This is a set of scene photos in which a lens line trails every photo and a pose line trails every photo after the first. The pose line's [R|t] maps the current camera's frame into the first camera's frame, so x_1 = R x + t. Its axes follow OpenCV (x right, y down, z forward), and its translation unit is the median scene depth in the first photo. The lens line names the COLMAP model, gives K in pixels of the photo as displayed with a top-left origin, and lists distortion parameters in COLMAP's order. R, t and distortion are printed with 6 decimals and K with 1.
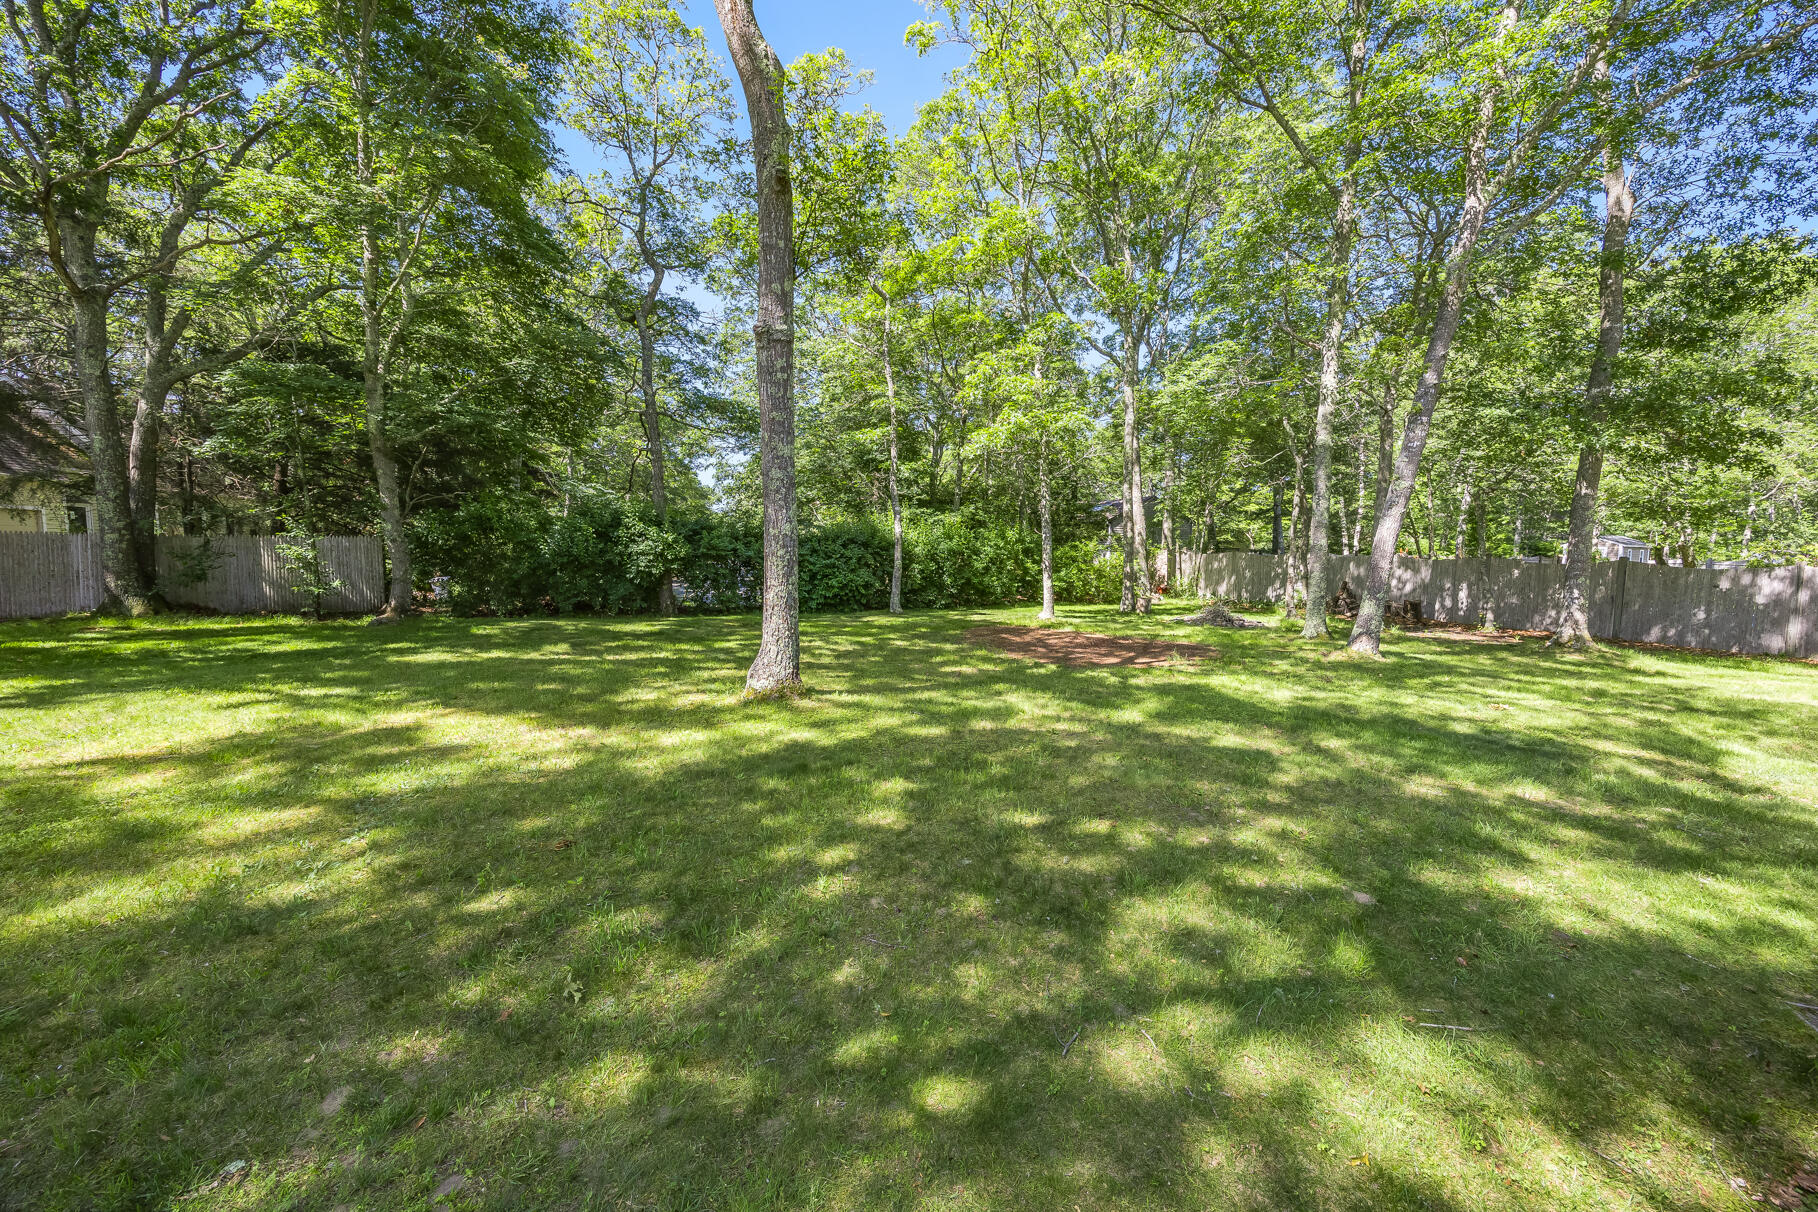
lens RADIAL K [[690.2, 0, 909.0], [0, 690.2, 606.0], [0, 0, 1]] dist [-0.018638, -0.000057]
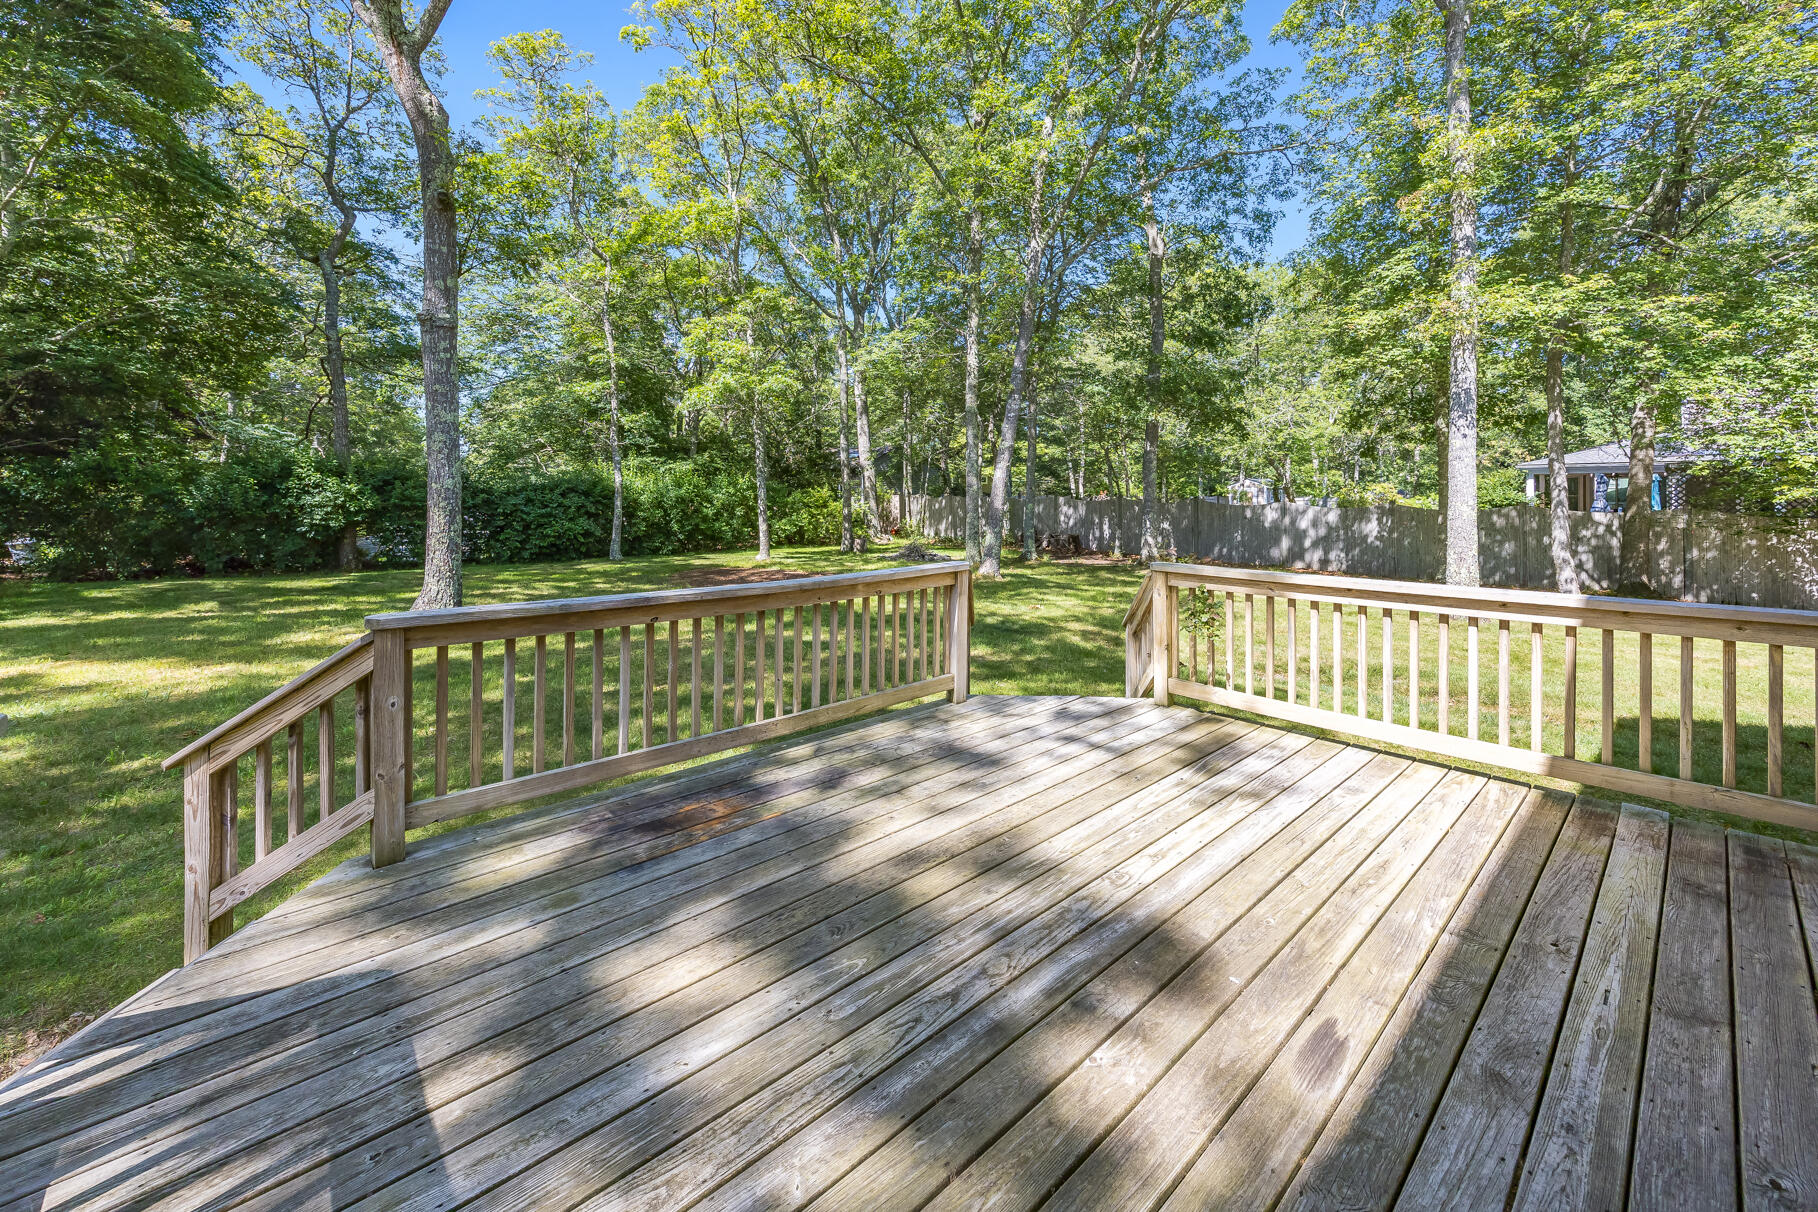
lens RADIAL K [[720.9, 0, 907.1], [0, 720.9, 485.8], [0, 0, 1]] dist [-0.002173, 0.000064]
pose [[0.955897, -0.007747, 0.293599, 0.087942], [0.035366, 0.995414, -0.088878, 0.012128], [-0.291564, 0.095341, 0.951788, -0.165156]]
